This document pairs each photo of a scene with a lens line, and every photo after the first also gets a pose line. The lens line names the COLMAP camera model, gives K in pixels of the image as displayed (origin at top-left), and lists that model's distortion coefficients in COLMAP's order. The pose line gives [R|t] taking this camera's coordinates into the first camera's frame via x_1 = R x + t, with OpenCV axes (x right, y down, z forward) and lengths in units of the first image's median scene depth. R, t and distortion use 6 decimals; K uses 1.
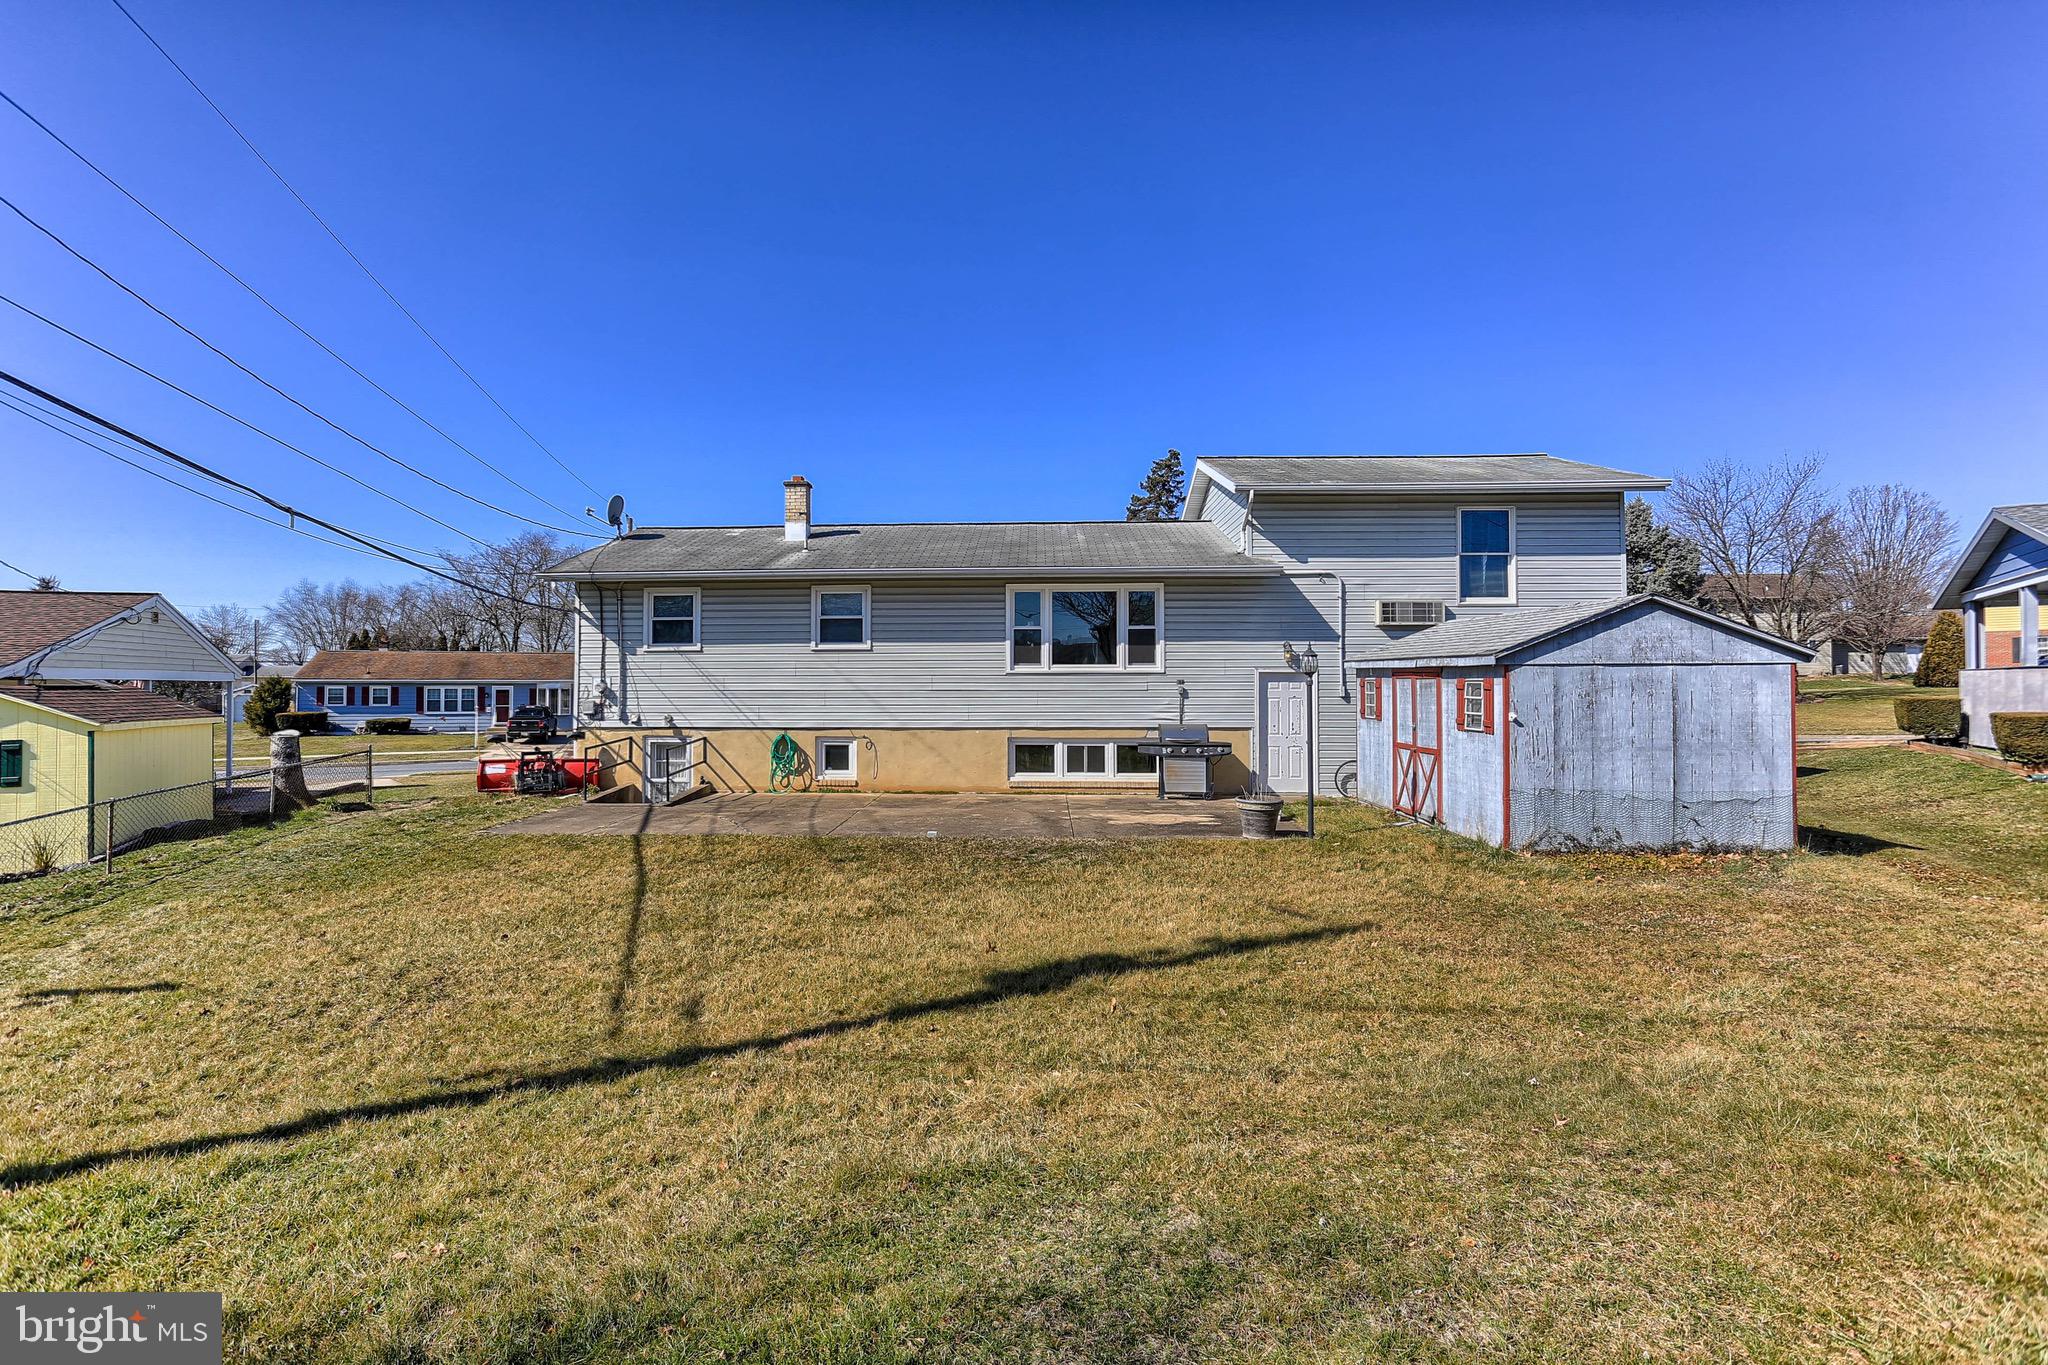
lens RADIAL K [[1044.6, 0, 1028.2], [0, 1044.6, 670.6], [0, 0, 1]] dist [-0.040999, -0.000009]
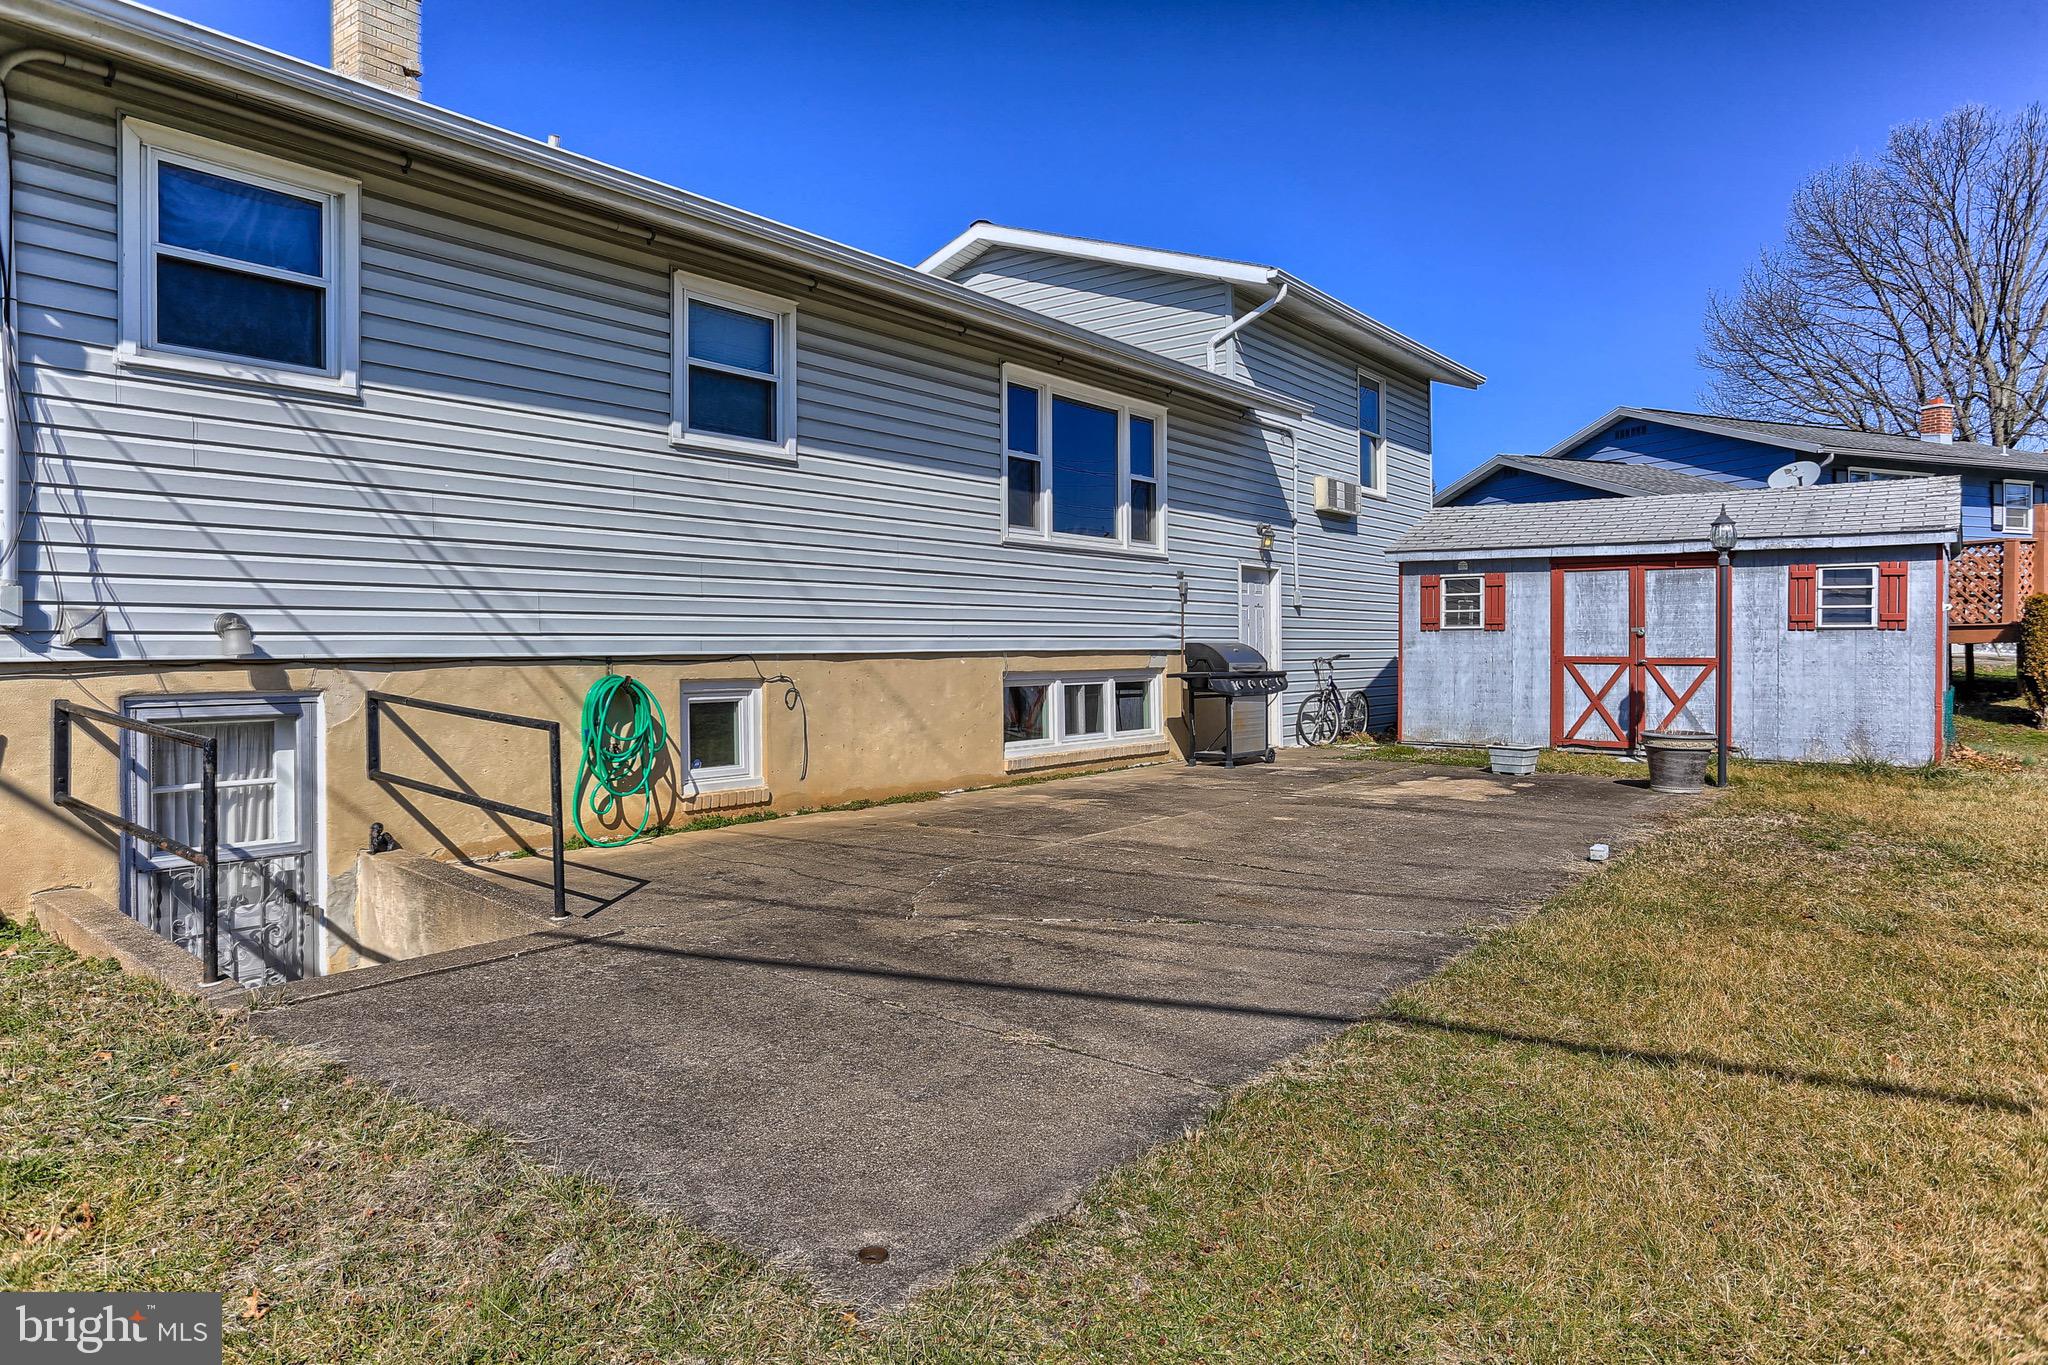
lens RADIAL K [[1283.8, 0, 1030.5], [0, 1283.8, 651.9], [0, 0, 1]] dist [-0.020467, 0.026166]
pose [[0.552312, -0.004036, 0.833628, -0.519062], [-0.005767, 0.999946, 0.008662, 0.048941], [-0.833617, -0.009592, 0.552259, 0.651941]]
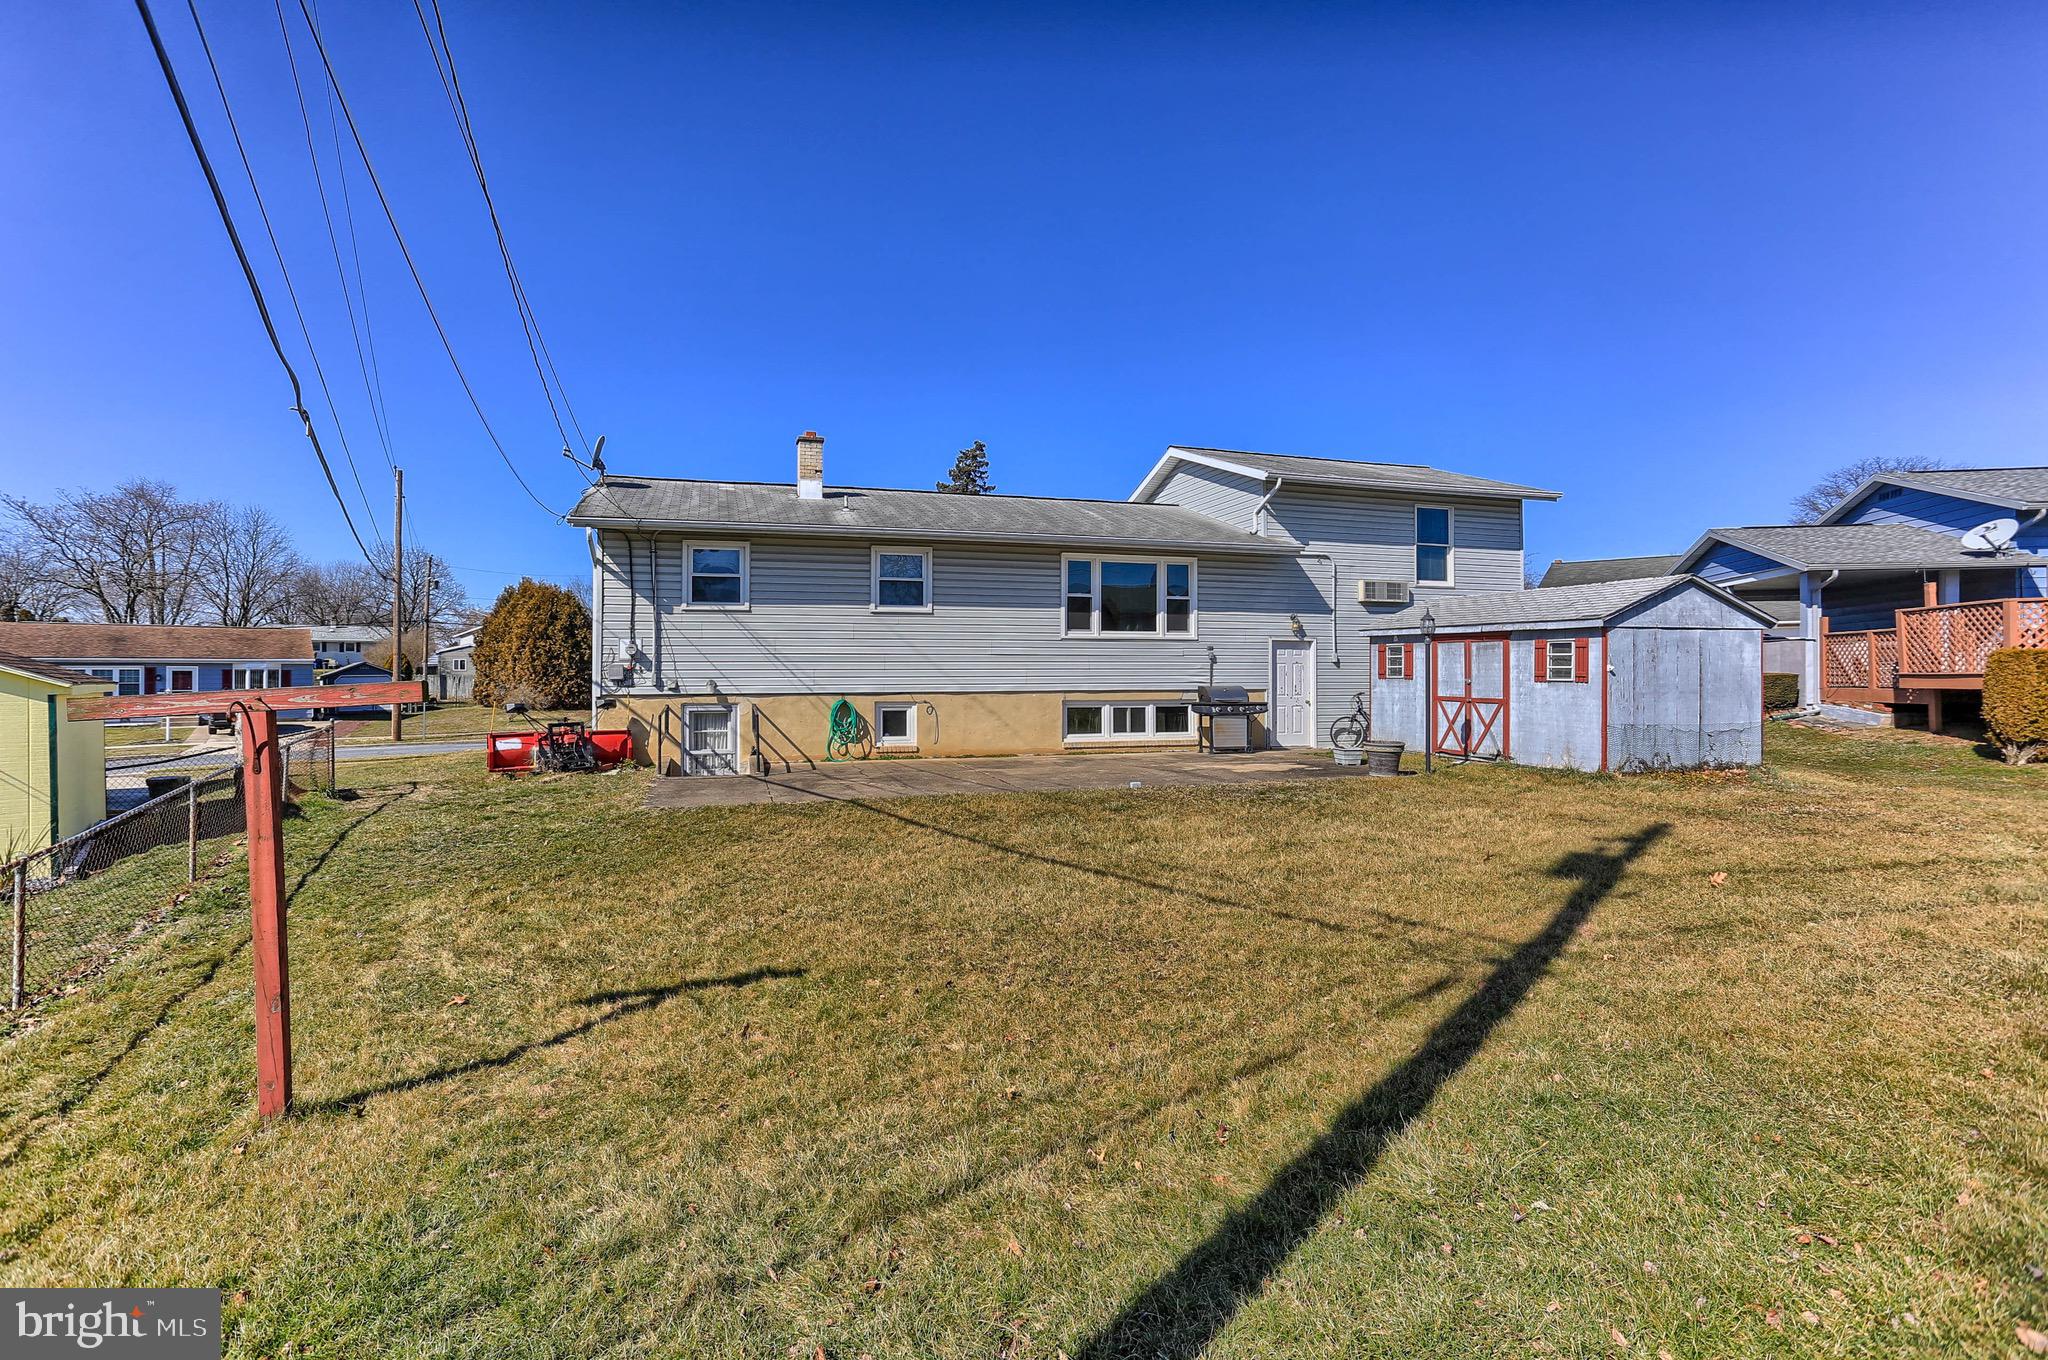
lens RADIAL K [[1005.2, 0, 1024.0], [0, 1005.2, 680.0], [0, 0, 1]] dist [-0.026726, 0.000139]
pose [[0.931215, -0.002680, 0.364460, -0.418755], [-0.003238, 0.999873, 0.015625, 0.028063], [-0.364455, -0.015730, 0.931088, 0.083188]]
